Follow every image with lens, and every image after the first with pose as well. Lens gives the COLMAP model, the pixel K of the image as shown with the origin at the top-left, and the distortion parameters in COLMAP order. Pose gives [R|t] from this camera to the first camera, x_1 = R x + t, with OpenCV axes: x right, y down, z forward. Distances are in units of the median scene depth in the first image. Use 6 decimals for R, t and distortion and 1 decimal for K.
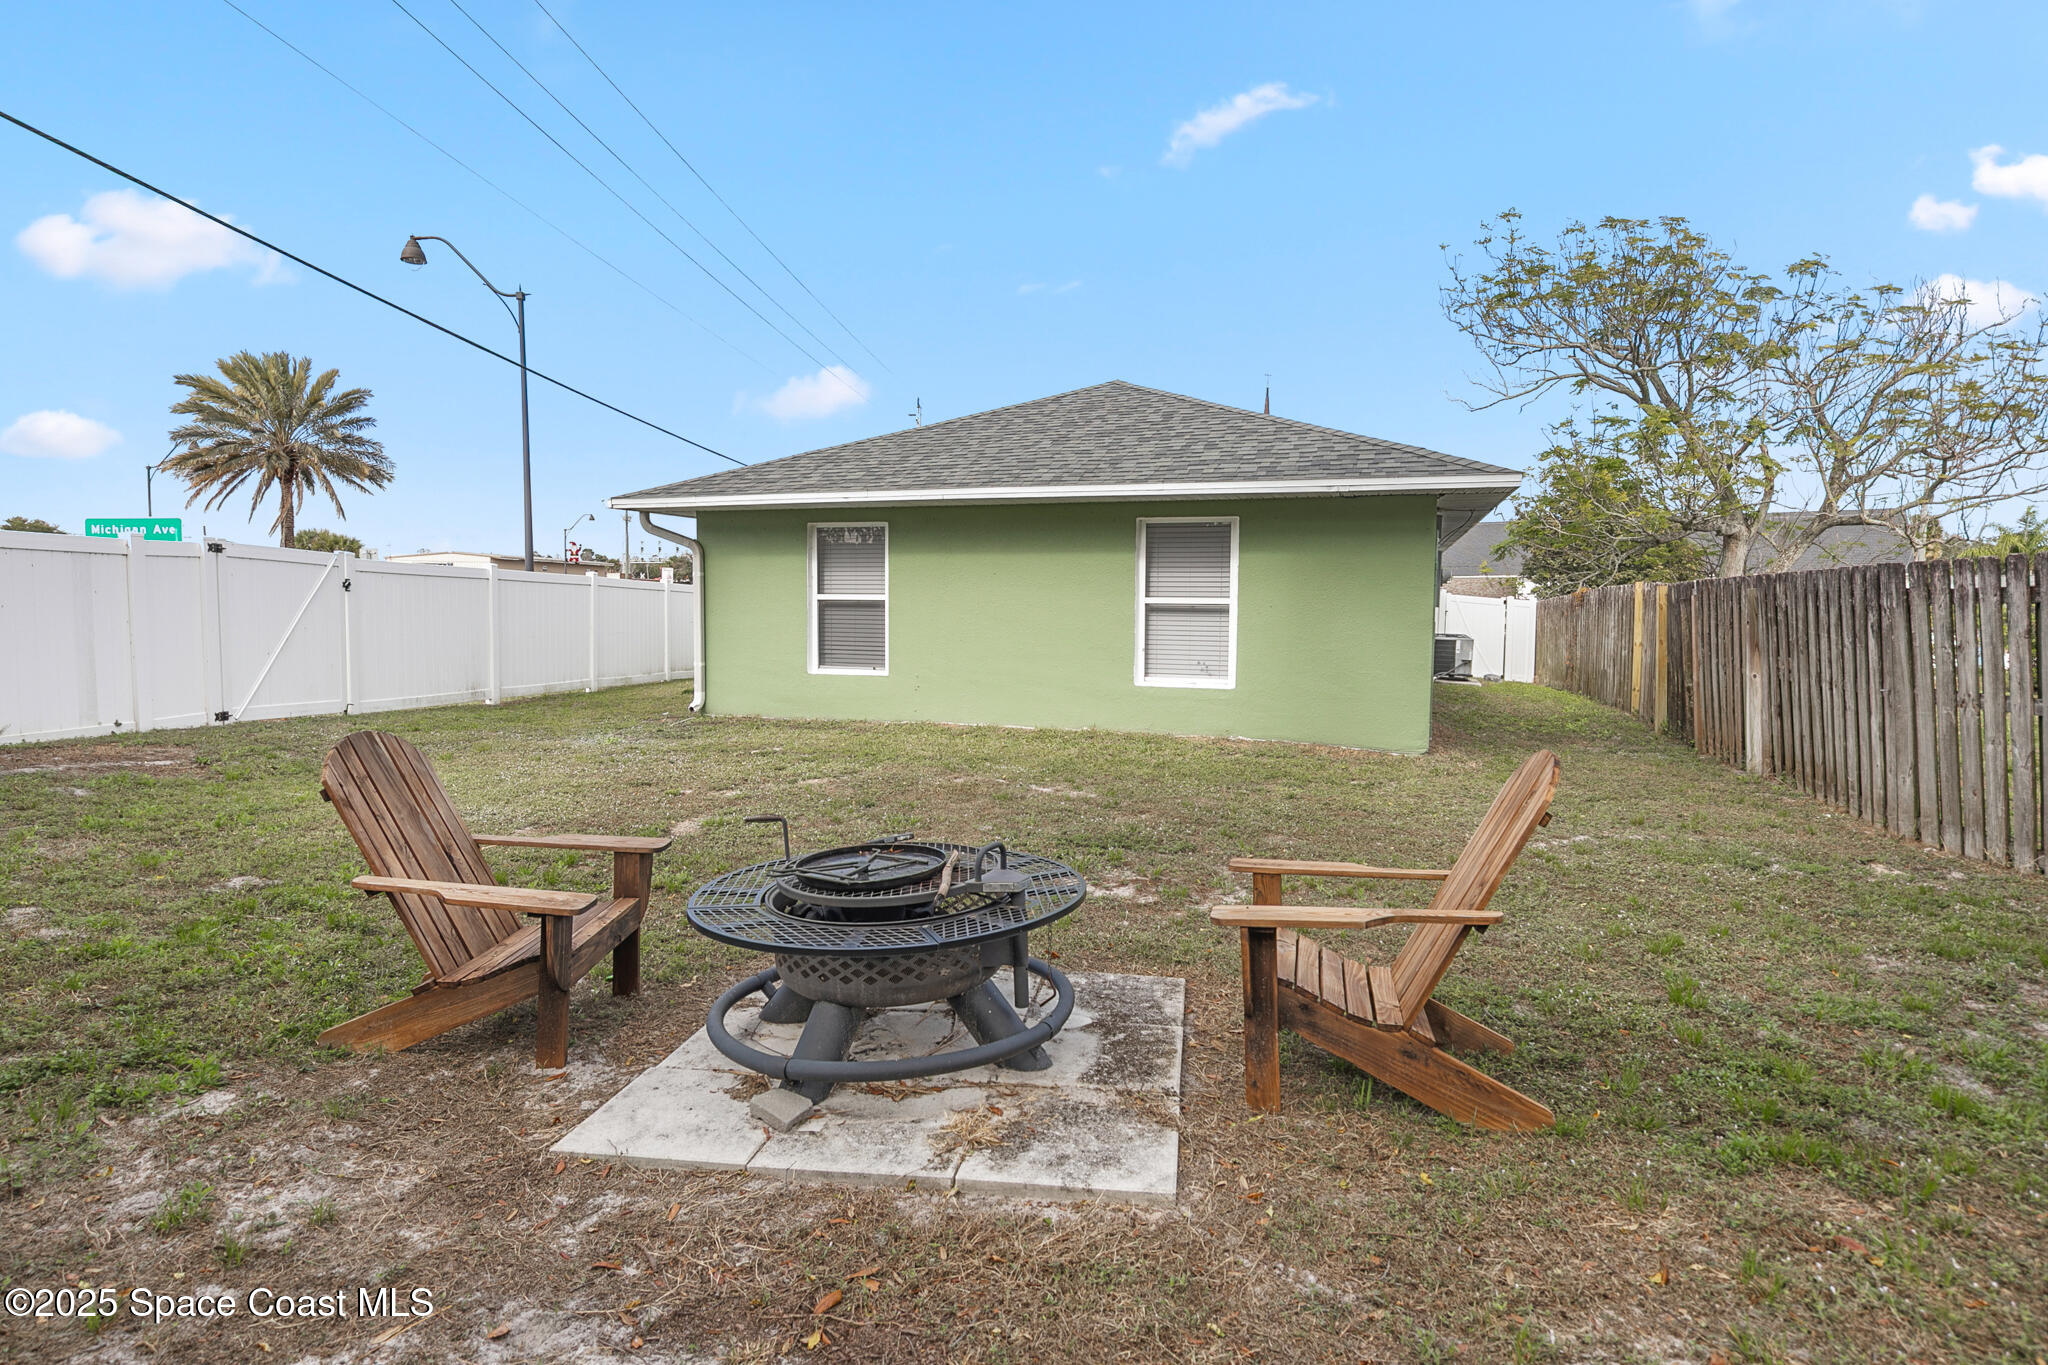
lens RADIAL K [[1038.5, 0, 1022.4], [0, 1038.5, 671.1], [0, 0, 1]] dist [0.012610, -0.000150]
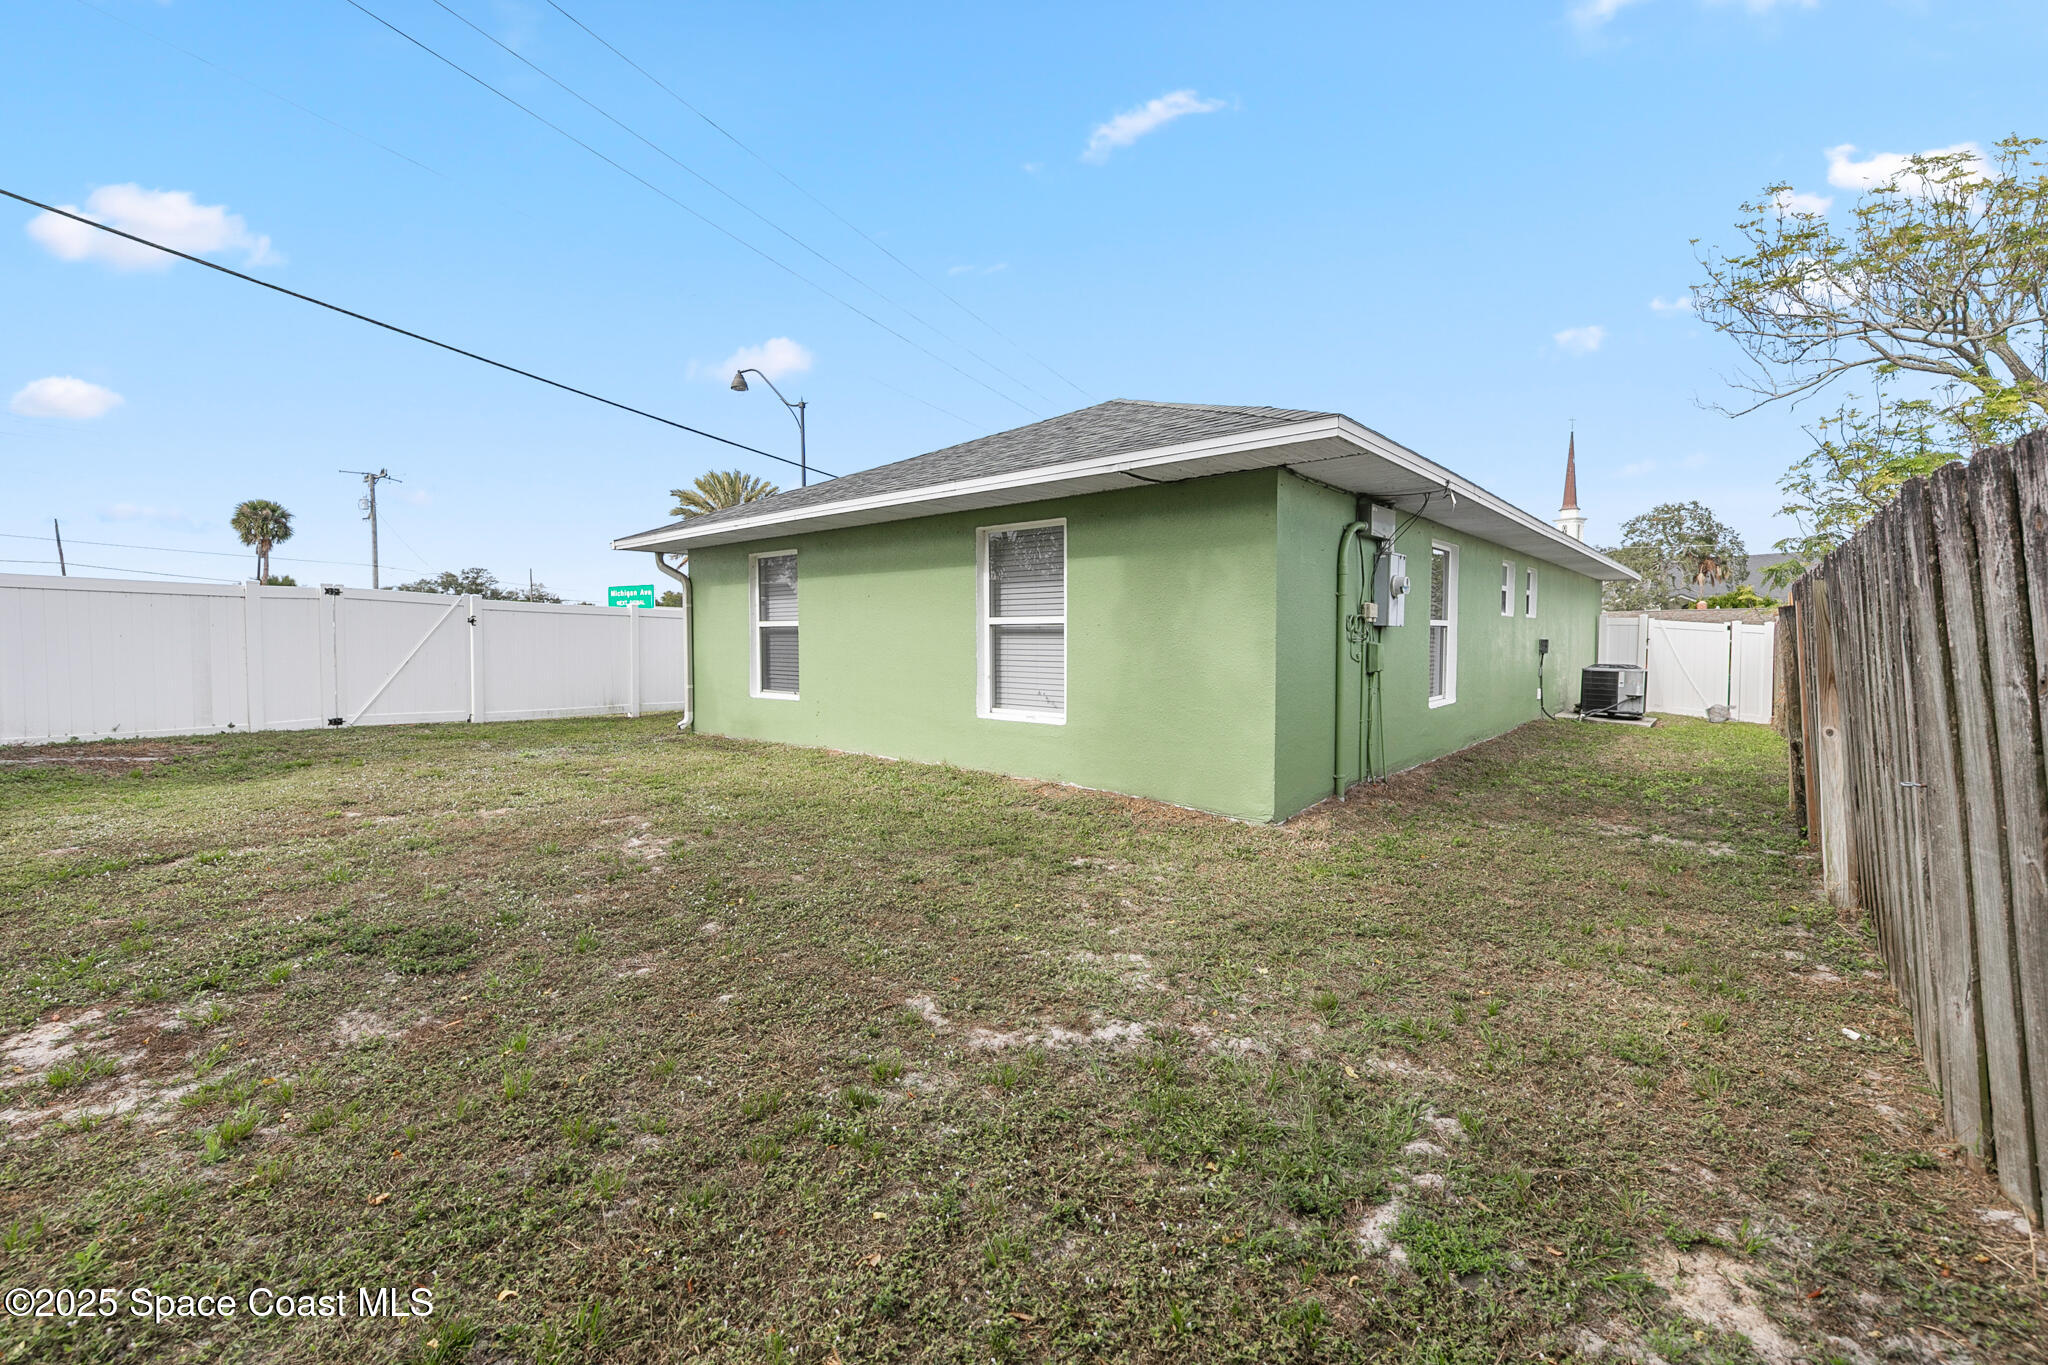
lens RADIAL K [[780.8, 0, 1145.1], [0, 780.8, 673.5], [0, 0, 1]] dist [0.000879, 0.000064]
pose [[0.927669, 0.007354, -0.373332, 0.461445], [-0.017512, 0.999563, -0.023826, -0.009752], [0.372993, 0.028641, 0.927392, 0.417185]]
